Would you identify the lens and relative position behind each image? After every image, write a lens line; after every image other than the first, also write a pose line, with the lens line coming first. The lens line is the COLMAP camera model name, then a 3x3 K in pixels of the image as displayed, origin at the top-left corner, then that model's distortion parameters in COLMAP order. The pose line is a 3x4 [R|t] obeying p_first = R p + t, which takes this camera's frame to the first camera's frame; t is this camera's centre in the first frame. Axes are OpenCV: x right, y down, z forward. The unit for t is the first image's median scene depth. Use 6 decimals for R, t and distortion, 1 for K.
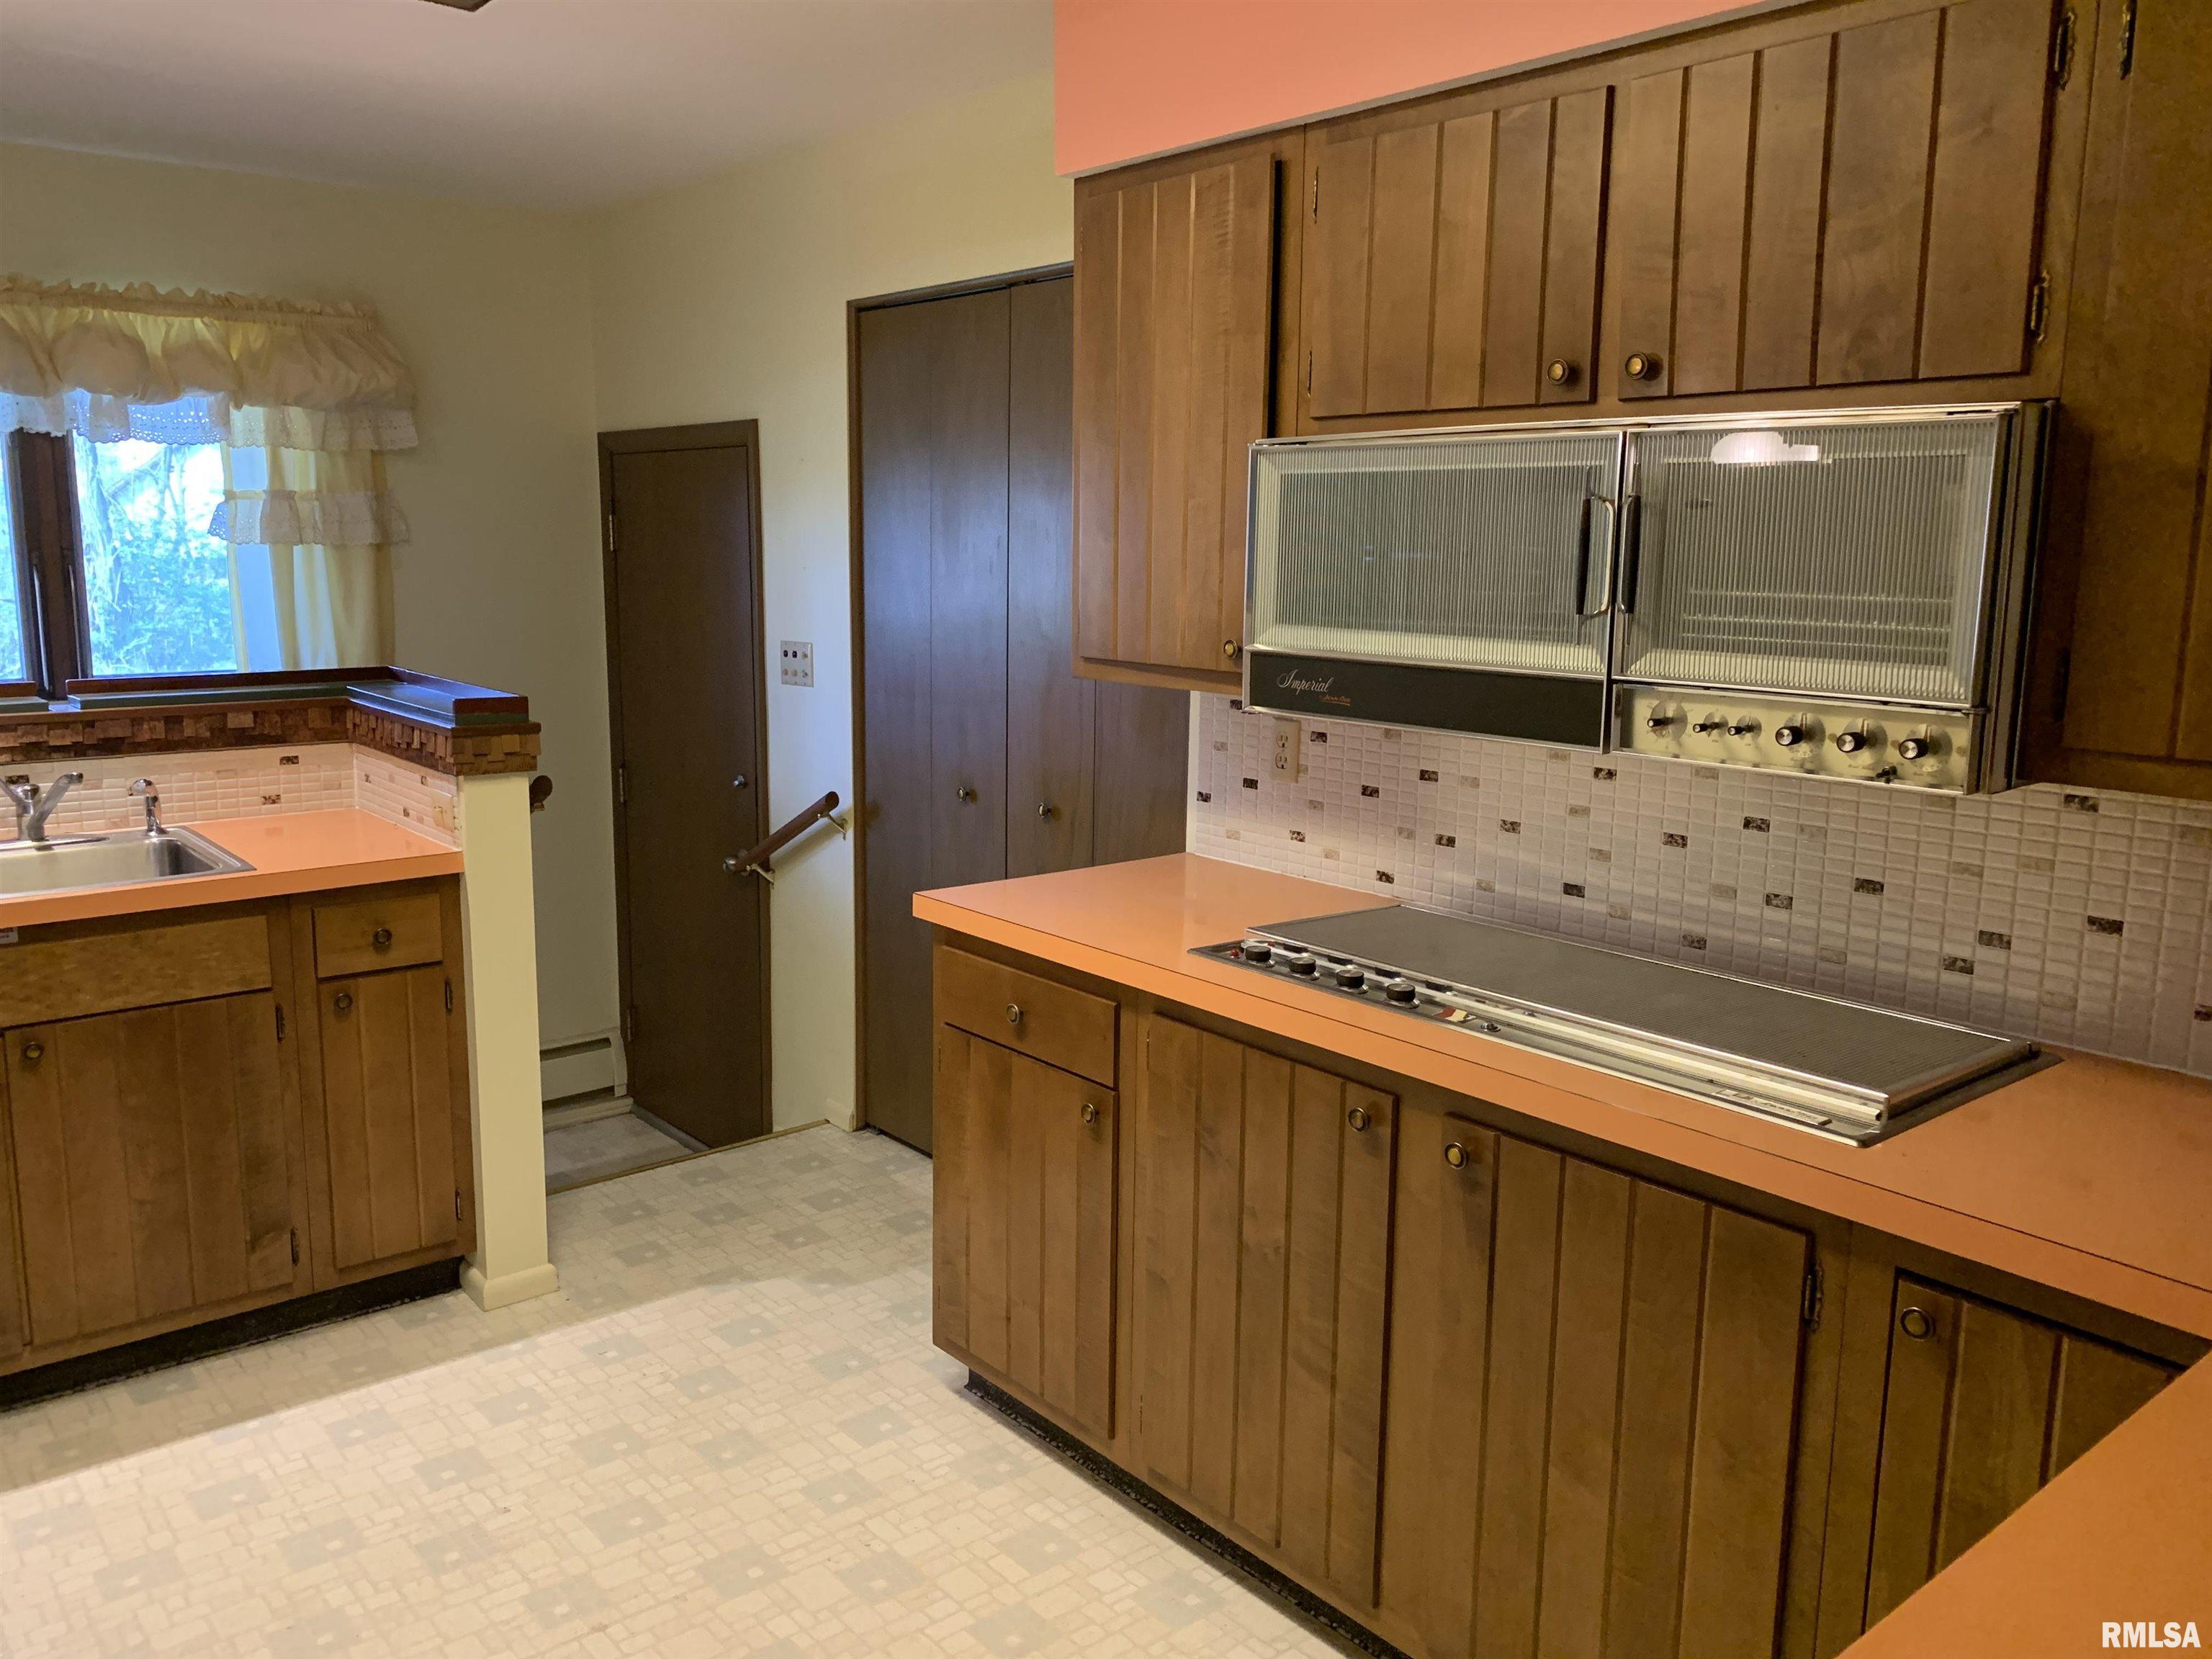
lens RADIAL K [[1680.1, 0, 1005.0], [0, 1680.1, 799.0], [0, 0, 1]] dist [-0.004962, -0.003910]
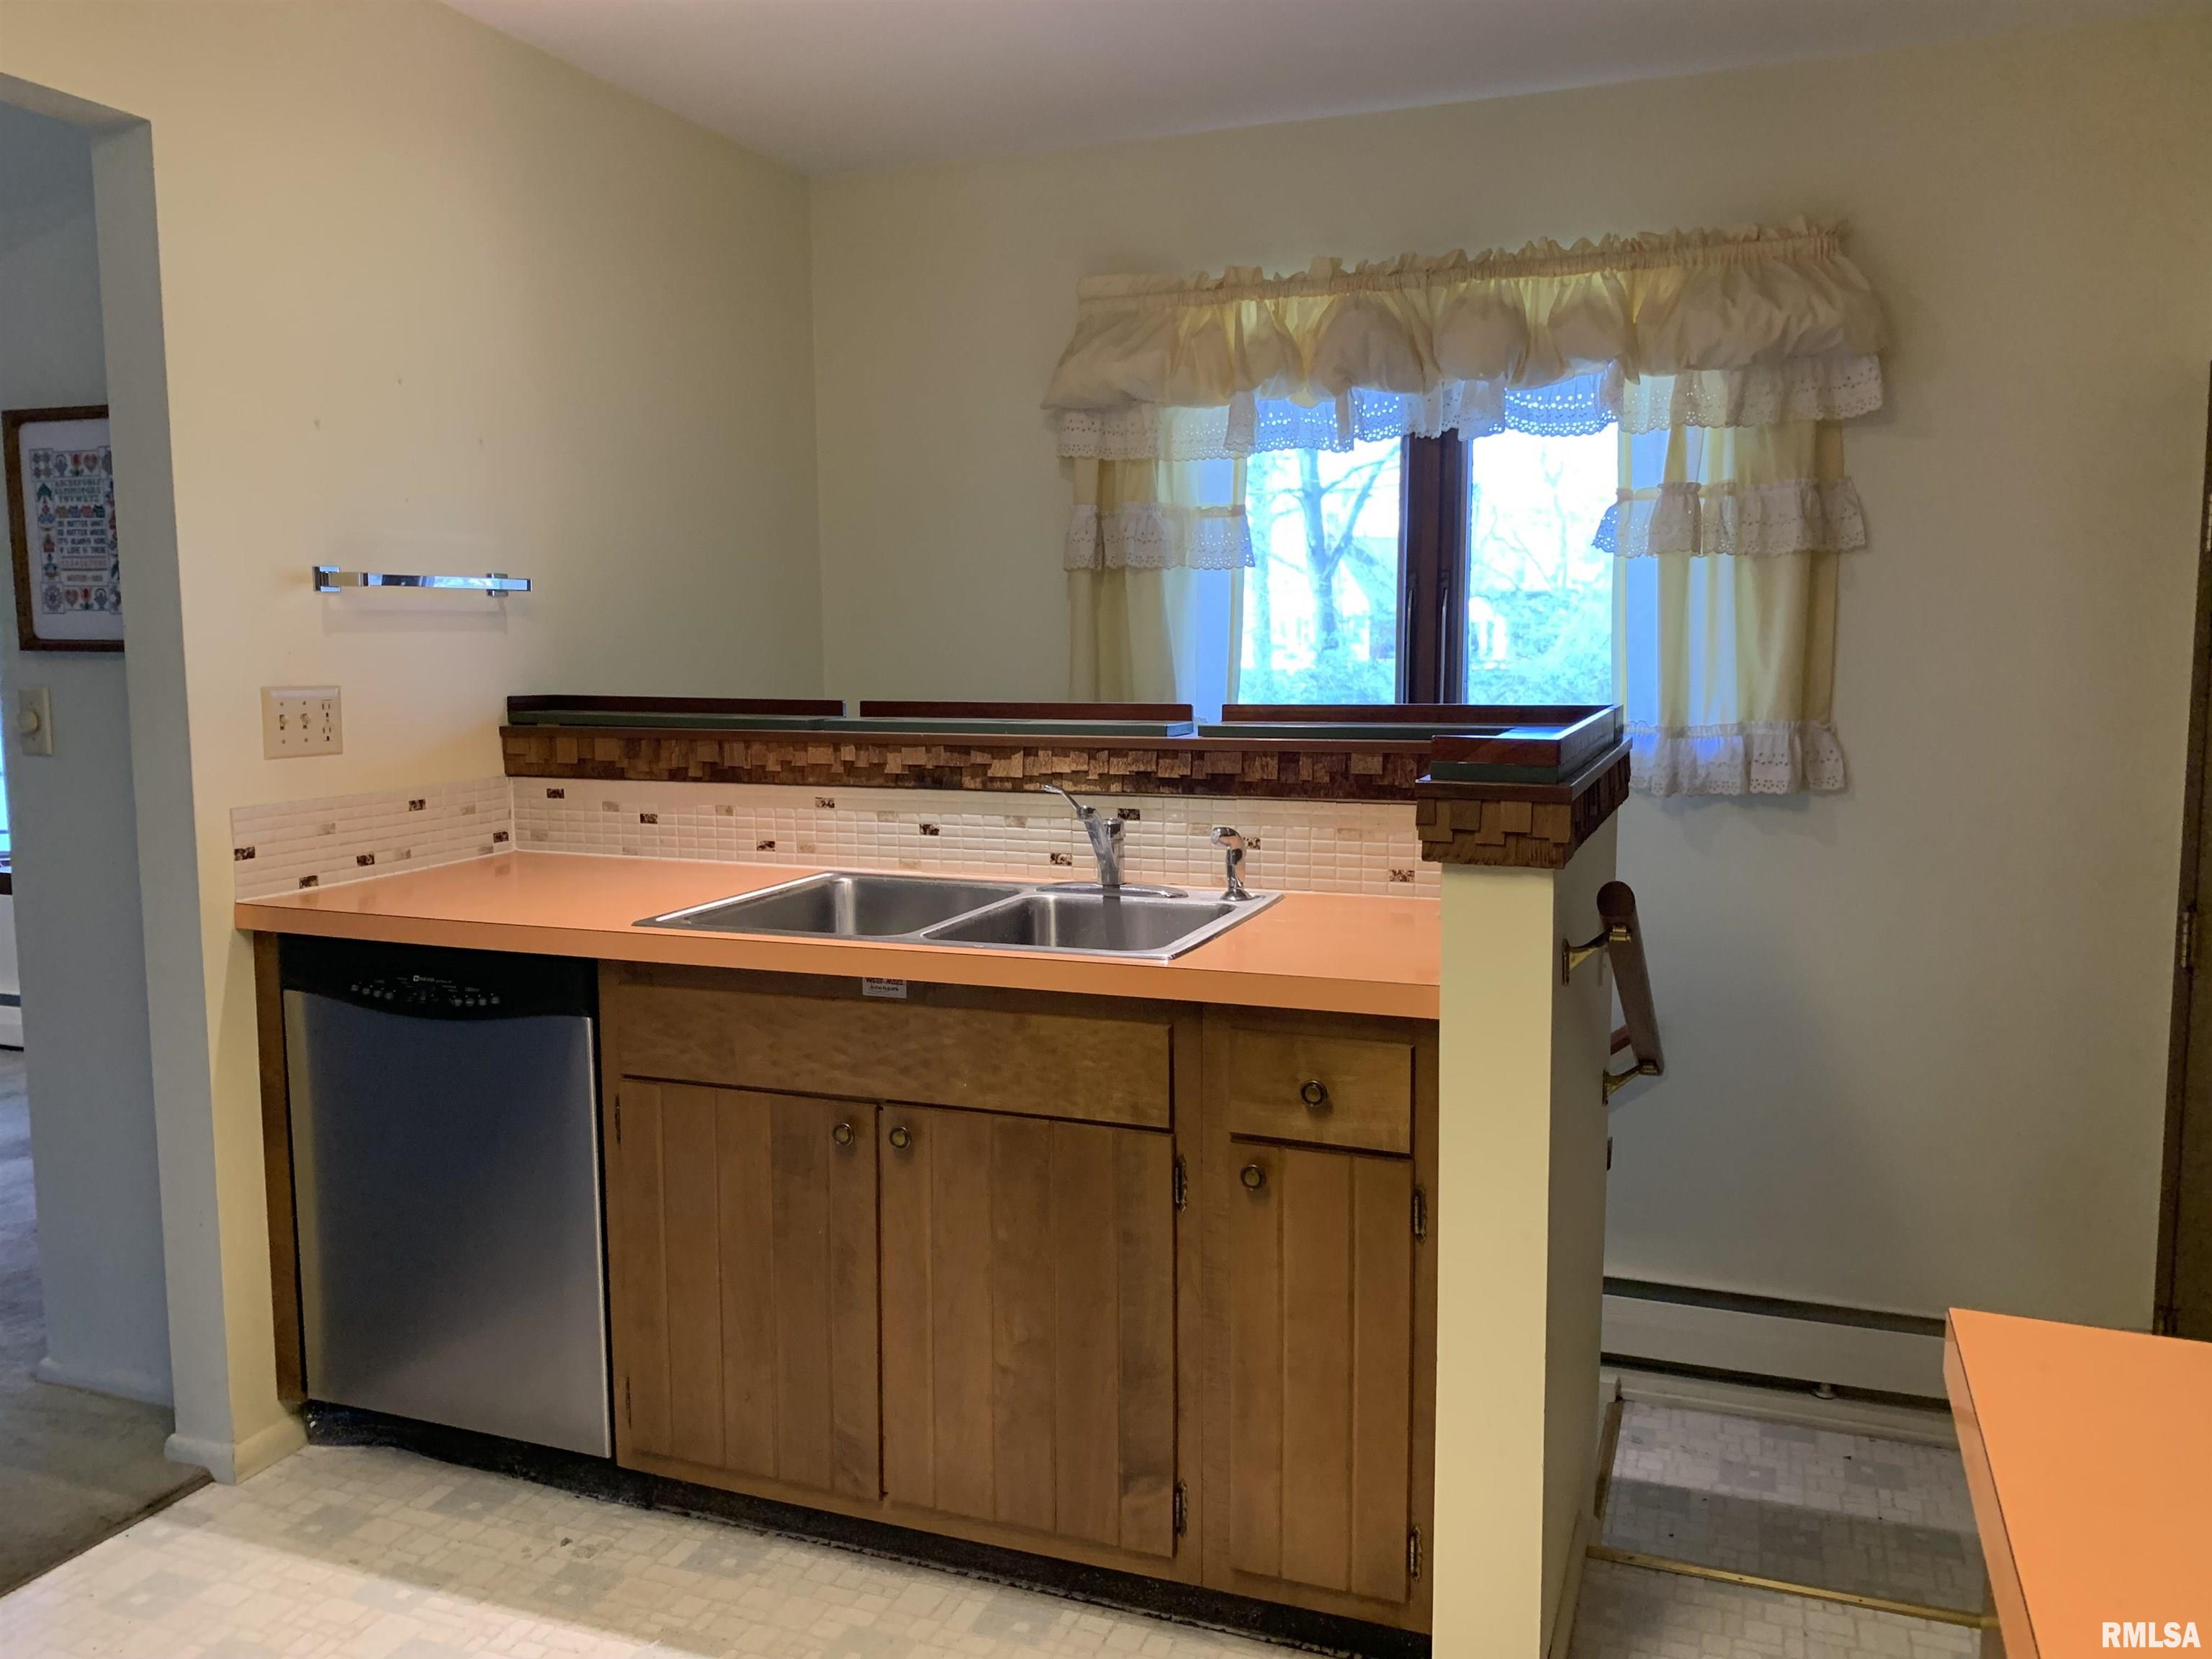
lens RADIAL K [[1708.1, 0, 1110.2], [0, 1708.1, 793.4], [0, 0, 1]] dist [0.065965, -0.134509]
pose [[0.522134, 0.070511, -0.849944, 0.108700], [-0.123960, 0.992268, 0.006167, -0.020838], [0.843807, 0.102138, 0.526837, 0.425560]]
